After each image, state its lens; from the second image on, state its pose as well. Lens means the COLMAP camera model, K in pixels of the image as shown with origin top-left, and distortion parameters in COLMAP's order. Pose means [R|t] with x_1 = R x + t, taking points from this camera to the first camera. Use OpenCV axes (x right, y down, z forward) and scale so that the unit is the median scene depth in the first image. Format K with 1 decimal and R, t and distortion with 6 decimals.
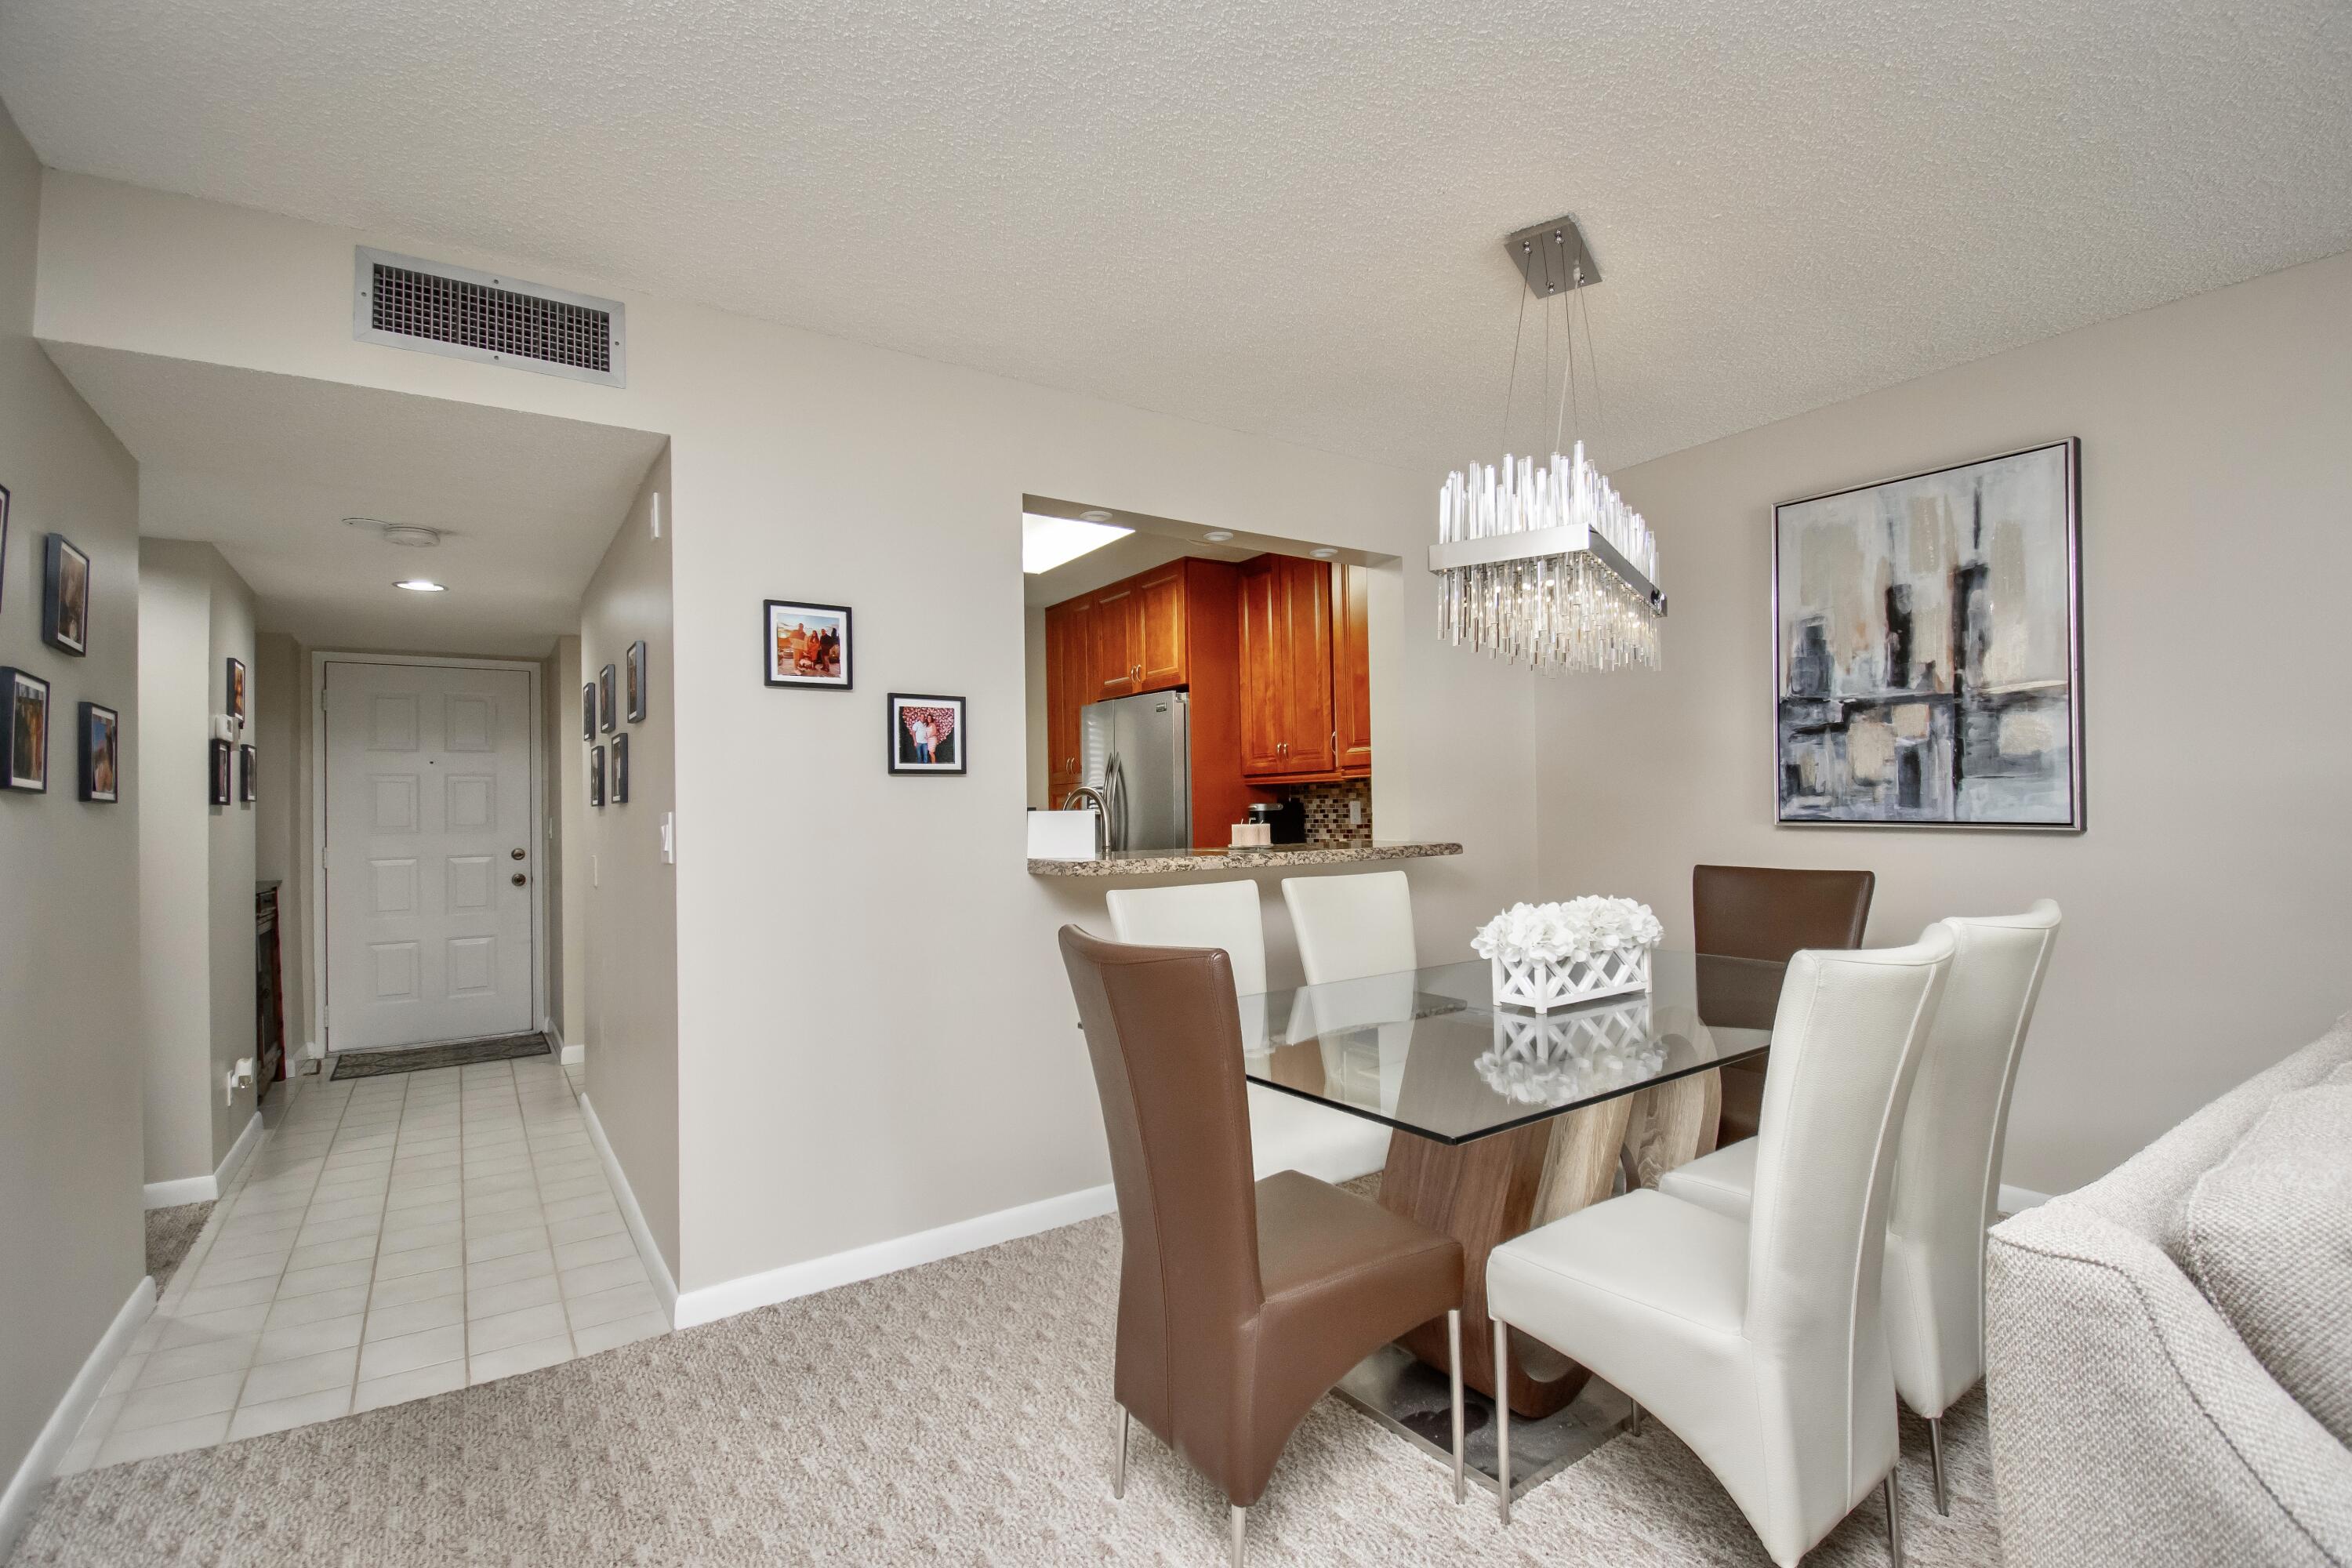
lens RADIAL K [[1054.4, 0, 1271.7], [0, 1054.4, 784.4], [0, 0, 1]] dist [0.026614, -0.028894]
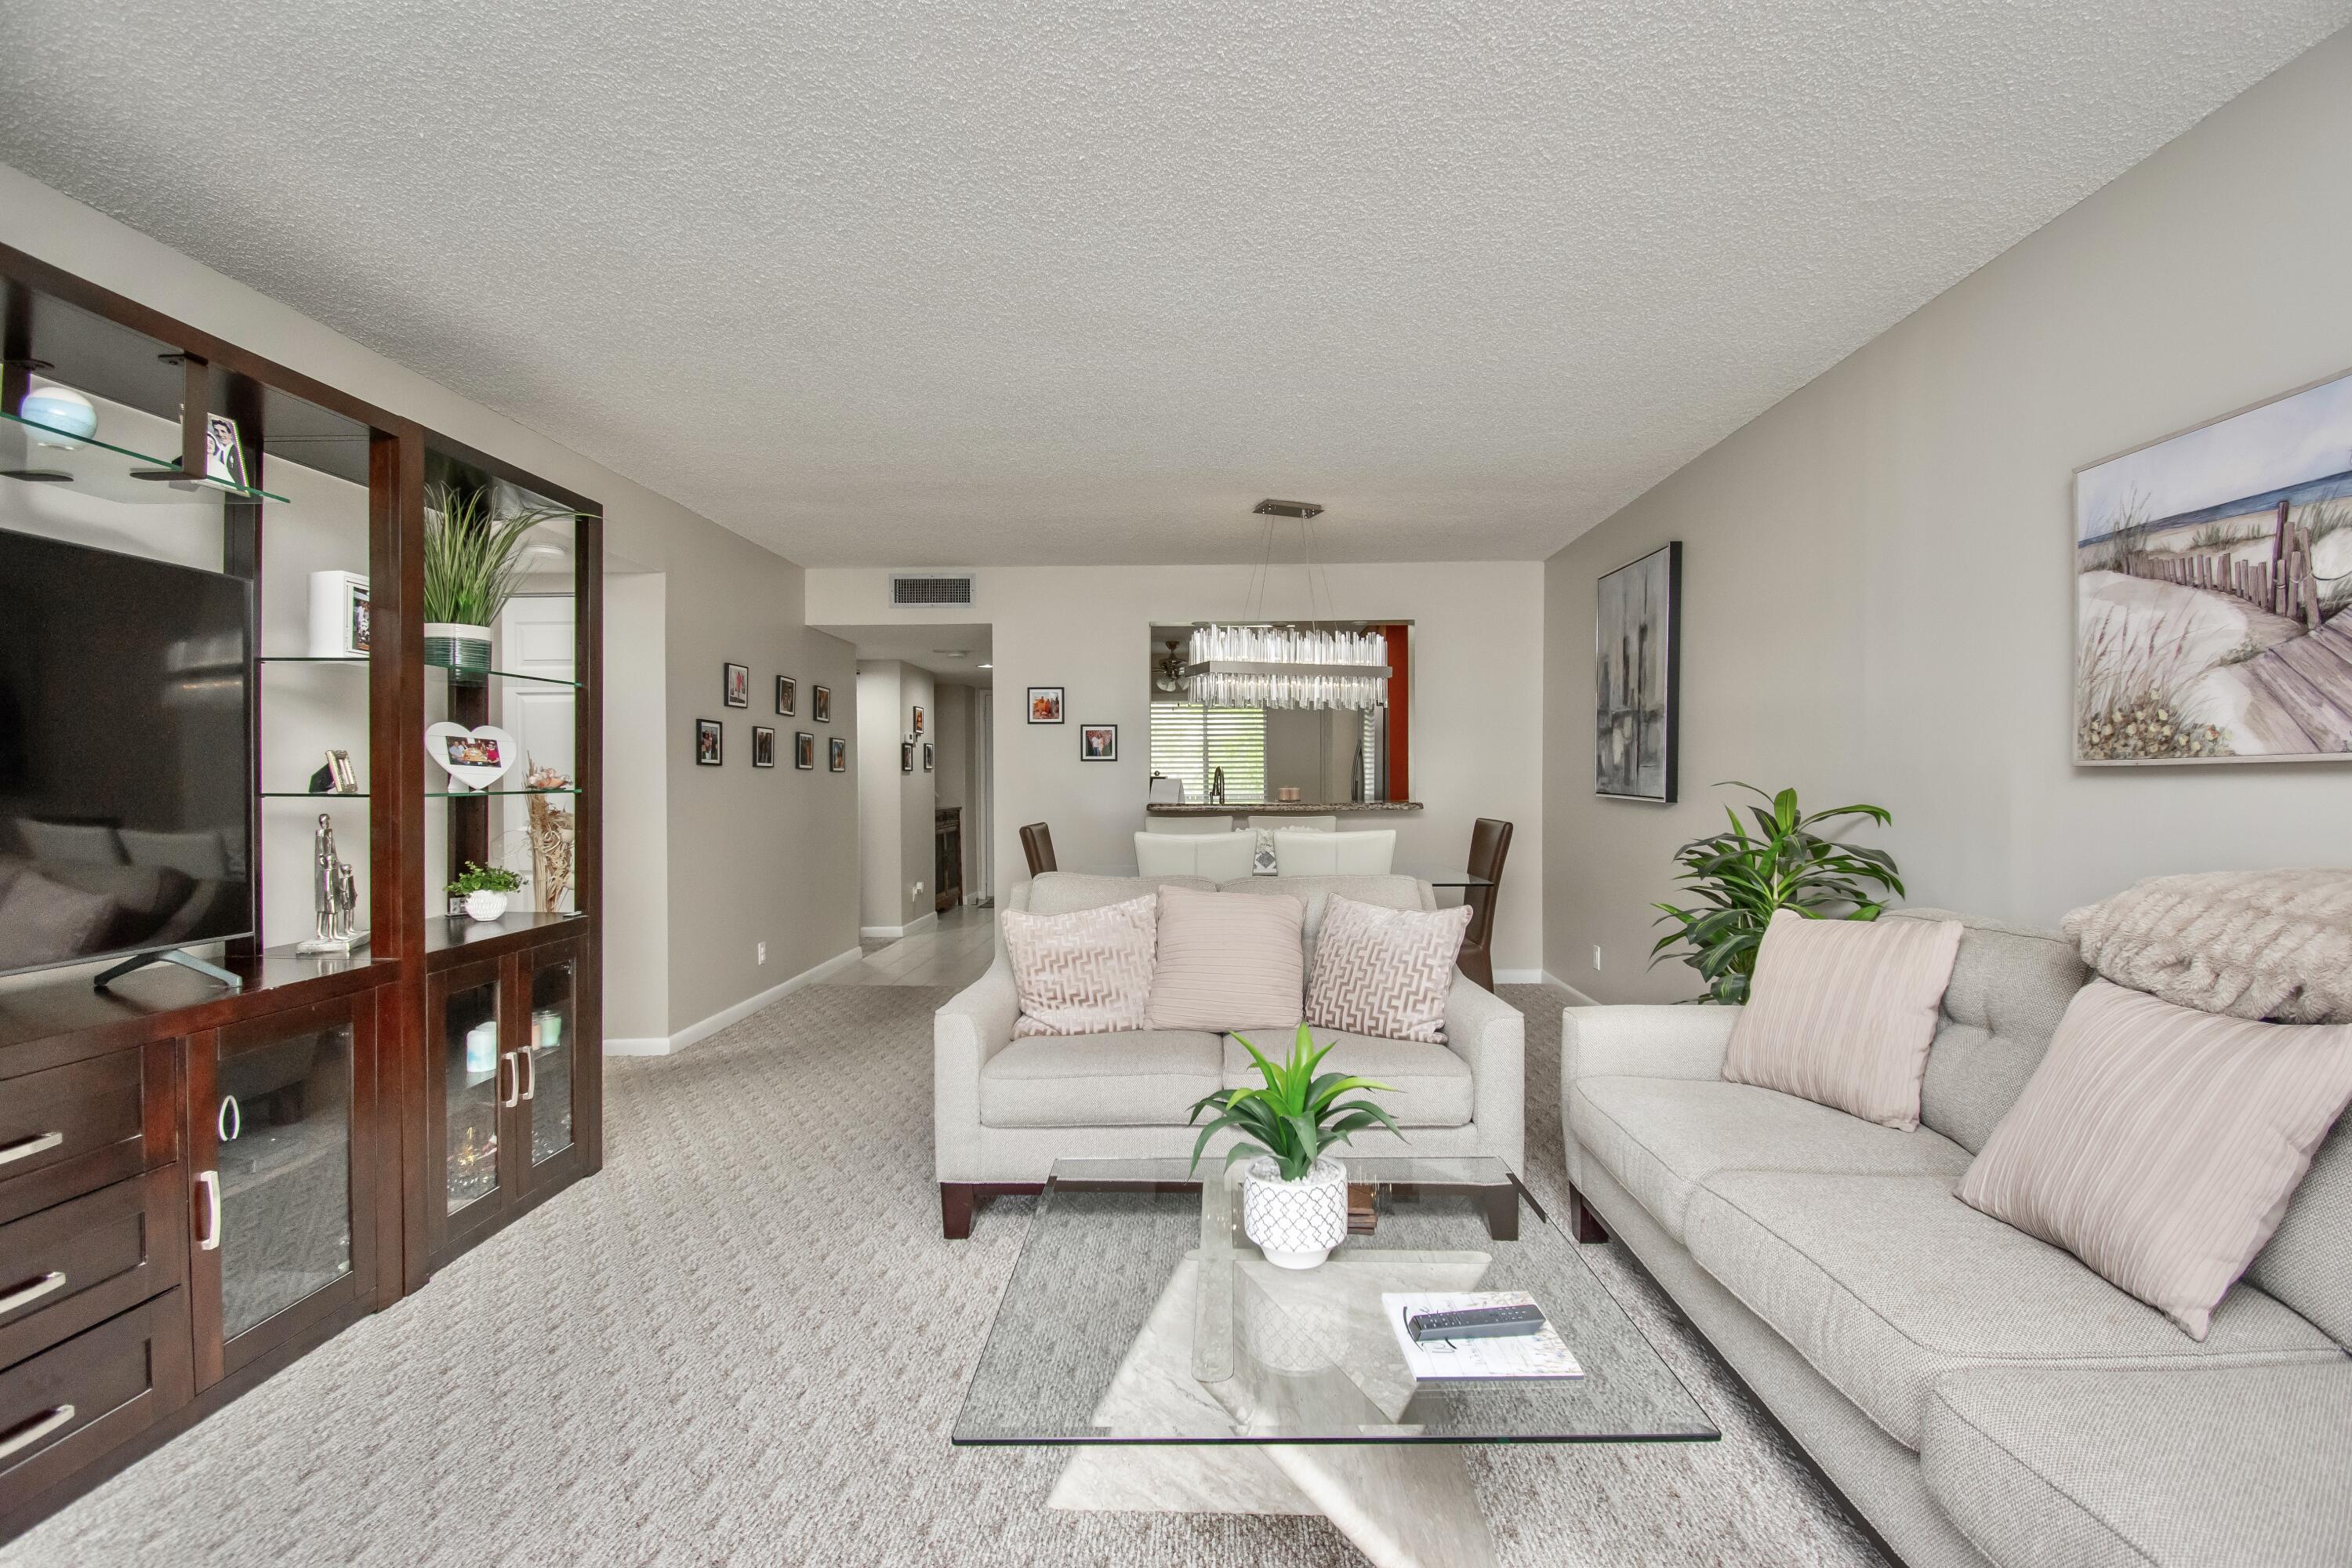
lens RADIAL K [[1054.4, 0, 1271.7], [0, 1054.4, 784.4], [0, 0, 1]] dist [0.026614, -0.028894]
pose [[0.830594, 0.017894, -0.556591, 1.073429], [0.002128, 0.999374, 0.035304, -0.035279], [0.556874, -0.030507, 0.830036, -0.541108]]
